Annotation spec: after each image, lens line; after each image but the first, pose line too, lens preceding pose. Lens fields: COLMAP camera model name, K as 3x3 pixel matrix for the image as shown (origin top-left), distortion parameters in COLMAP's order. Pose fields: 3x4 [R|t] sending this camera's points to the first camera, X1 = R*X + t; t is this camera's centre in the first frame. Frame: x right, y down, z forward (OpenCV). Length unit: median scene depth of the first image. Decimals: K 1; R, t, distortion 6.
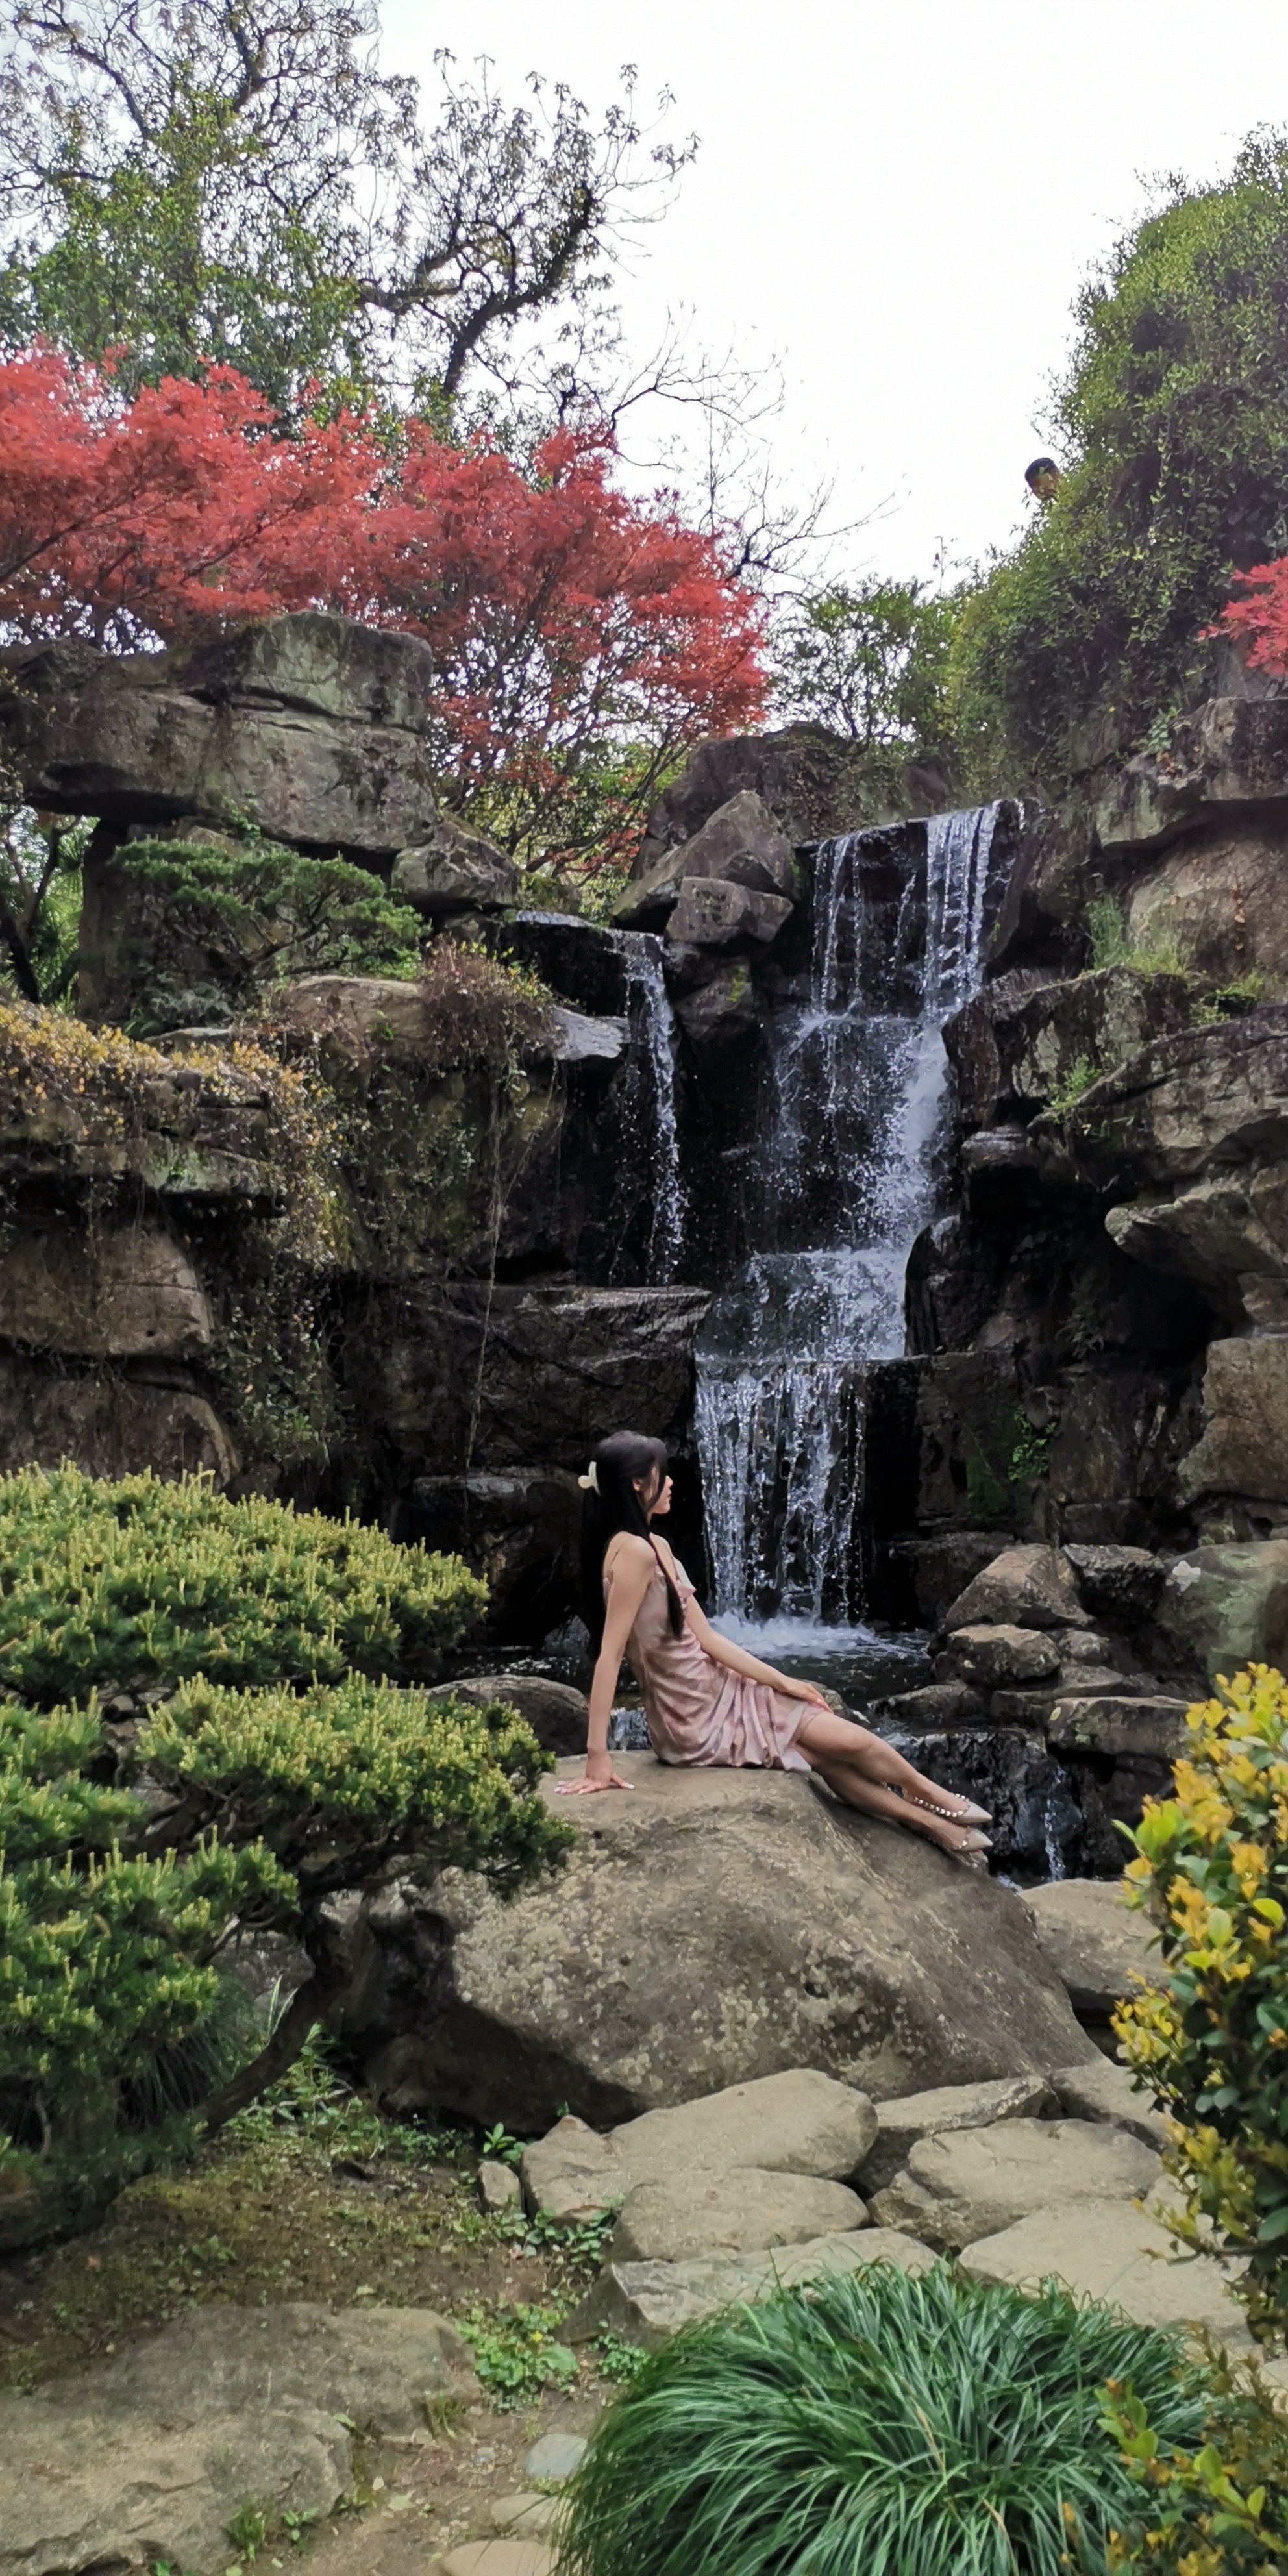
lens RADIAL K [[1868.2, 0, 660.1], [0, 1868.2, 1273.3], [0, 0, 1]] dist [0.026694, 0.005264]
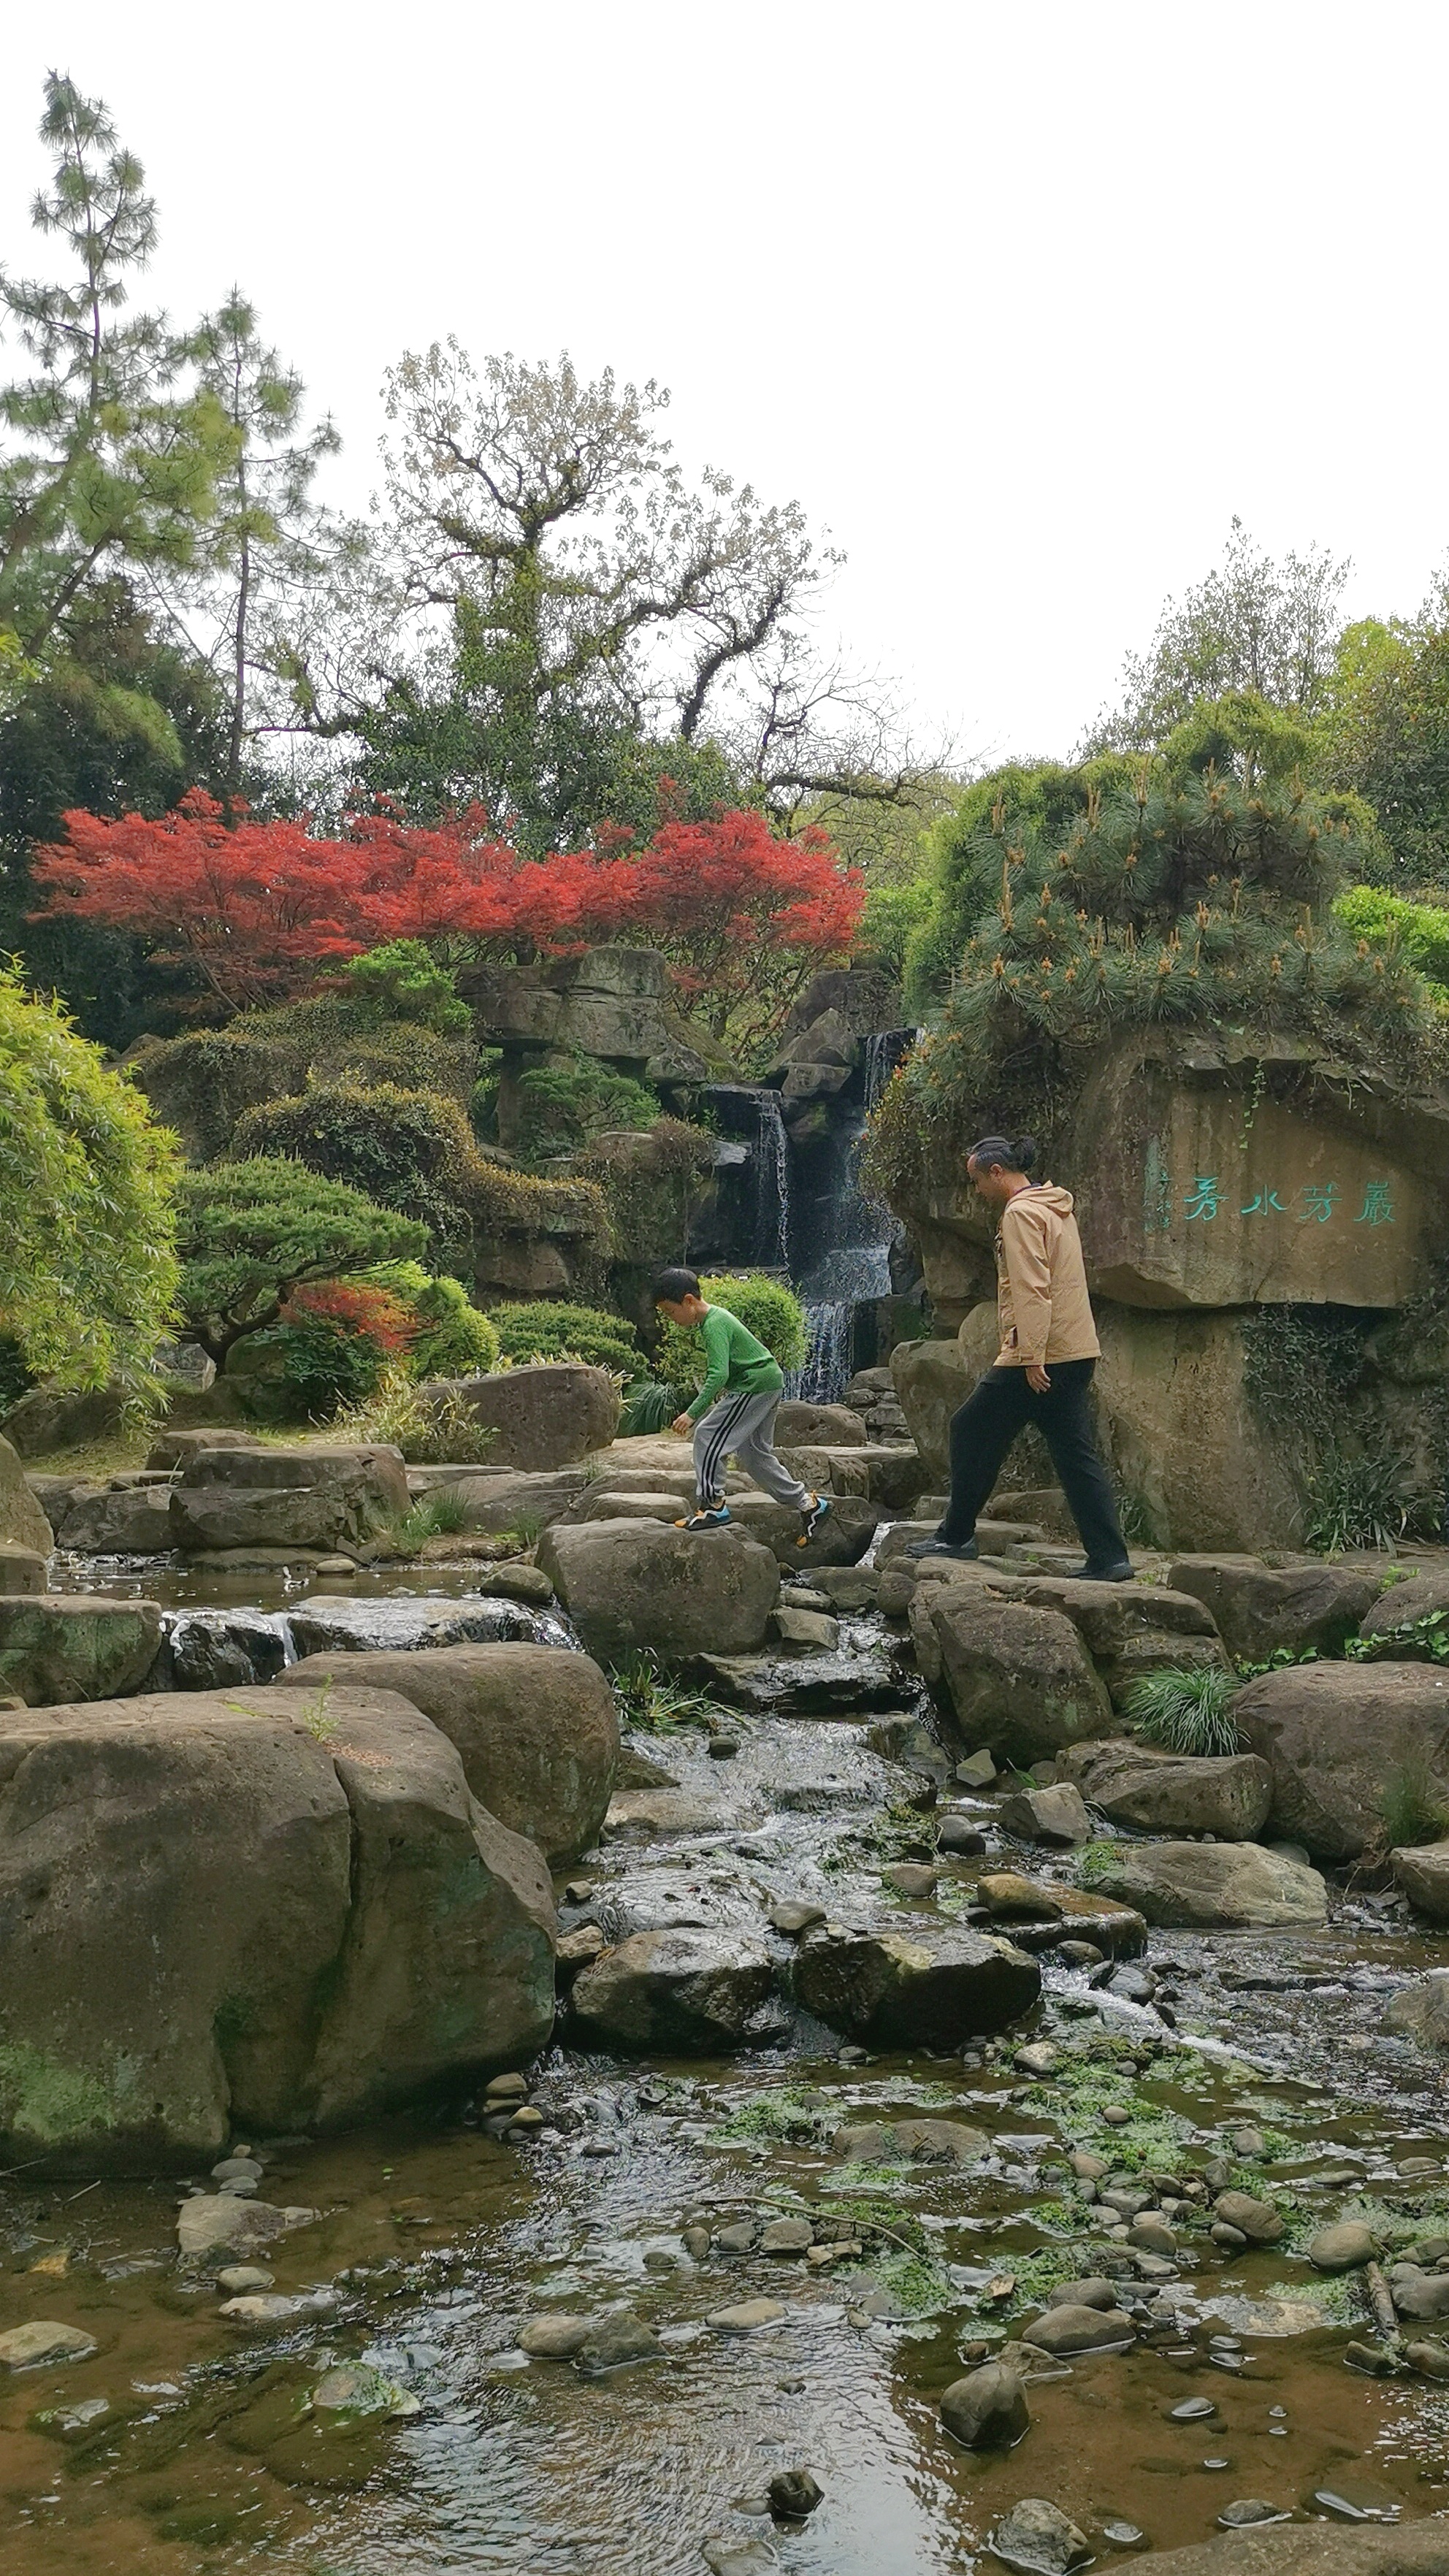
lens RADIAL K [[2075.5, 0, 722.3], [0, 2075.5, 1289.6], [0, 0, 1]] dist [-0.002672, -0.000853]
pose [[0.989427, -0.012104, -0.144525, 0.296980], [0.013121, 0.999895, 0.006088, 0.018665], [0.144437, -0.007920, 0.989482, -1.391153]]
